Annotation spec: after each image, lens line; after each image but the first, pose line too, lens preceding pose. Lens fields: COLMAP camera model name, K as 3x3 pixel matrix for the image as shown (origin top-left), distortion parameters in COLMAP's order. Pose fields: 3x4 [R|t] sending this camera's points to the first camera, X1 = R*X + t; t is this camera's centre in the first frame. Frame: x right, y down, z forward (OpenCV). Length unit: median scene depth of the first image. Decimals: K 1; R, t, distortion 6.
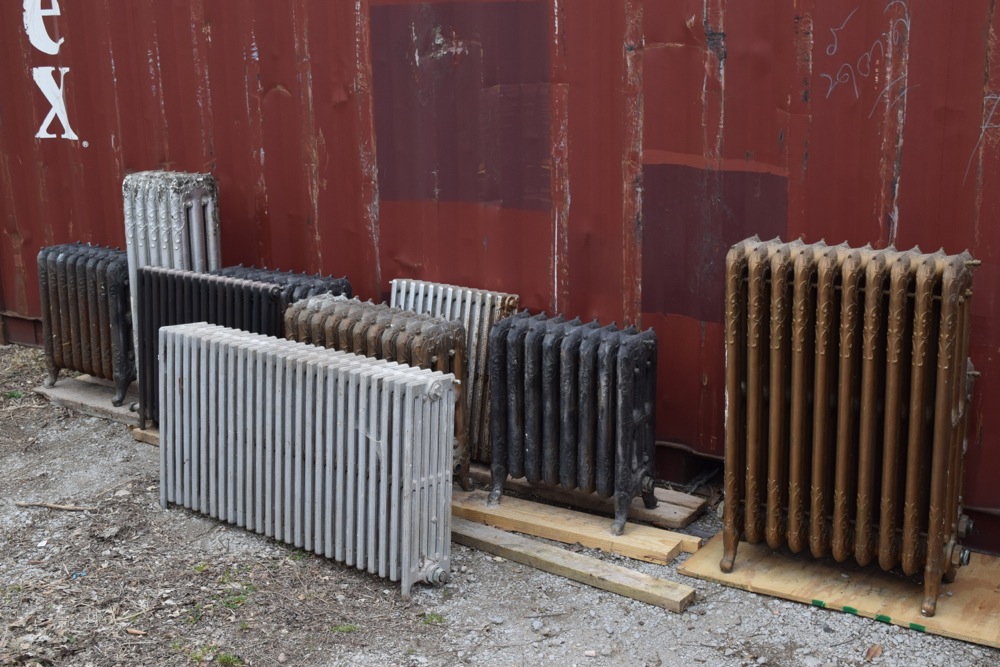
lens RADIAL K [[1246.9, 0, 504.8], [0, 1246.9, 334.6], [0, 0, 1]] dist [-0.041321, 0.000000]
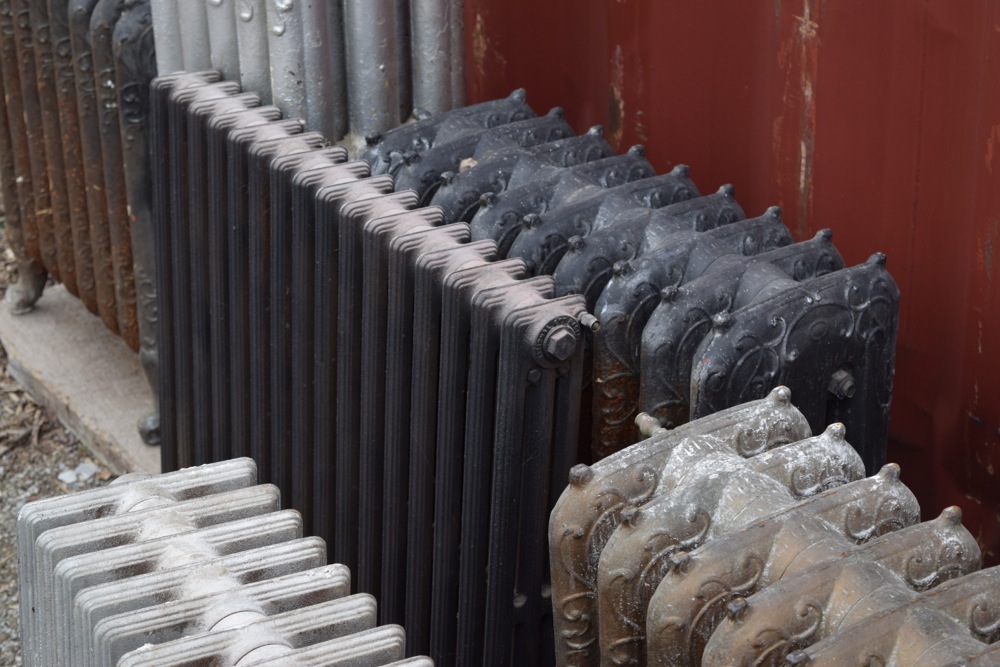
lens RADIAL K [[2011.5, 0, 503.6], [0, 2011.5, 335.8], [0, 0, 1]] dist [0.030599, 0.000000]
pose [[0.932735, 0.164460, -0.320870, -0.076205], [-0.079646, 0.961912, 0.261499, -0.142425], [0.351655, -0.218353, 0.910308, 0.692007]]
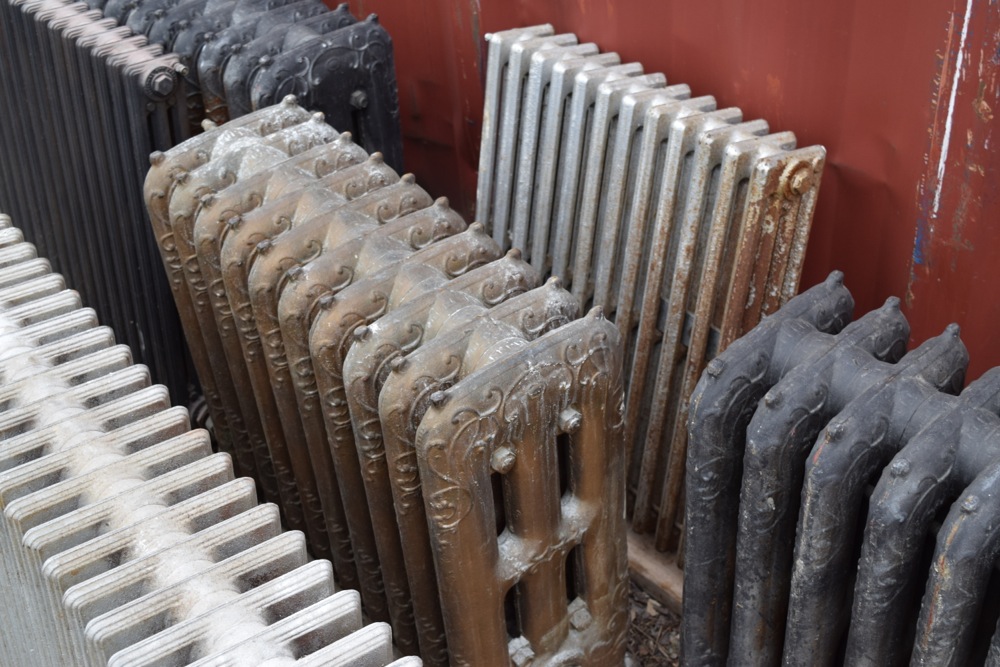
lens RADIAL K [[1315.0, 0, 506.2], [0, 1315.0, 326.1], [0, 0, 1]] dist [-0.038025, 0.000000]
pose [[0.970285, 0.110432, -0.215296, 0.009687], [-0.020268, 0.923743, 0.382475, -0.126639], [0.241116, -0.366746, 0.898532, 0.687247]]
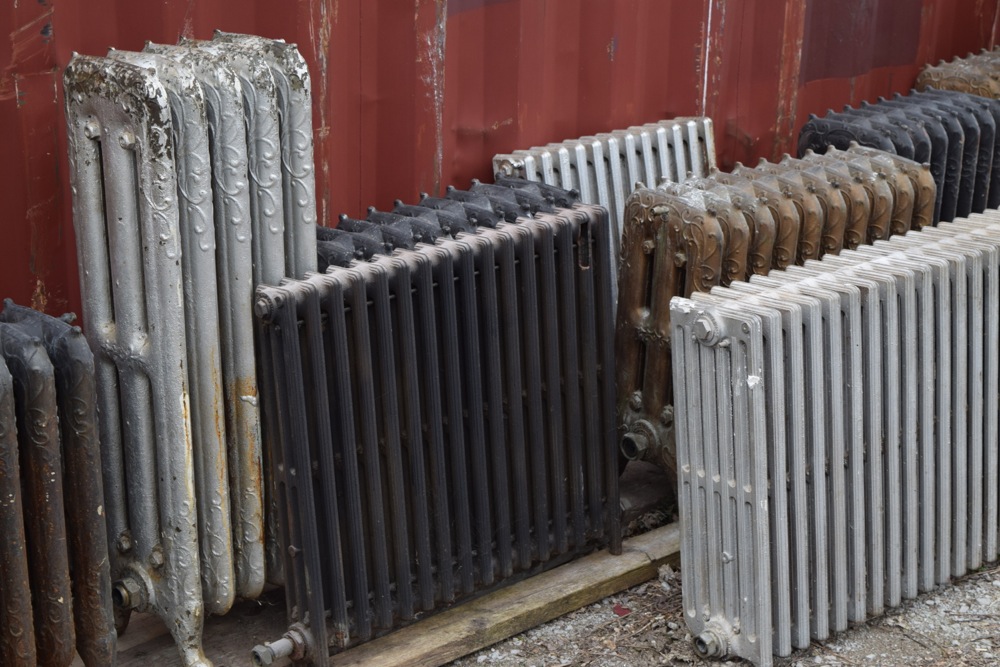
lens RADIAL K [[1879.9, 0, 505.5], [0, 1879.9, 333.1], [0, 0, 1]] dist [0.041573, 0.000000]
pose [[0.209749, -0.314407, 0.925826, -0.952059], [0.233976, 0.935518, 0.264691, -0.209210], [-0.949347, 0.161102, 0.269788, 0.897897]]
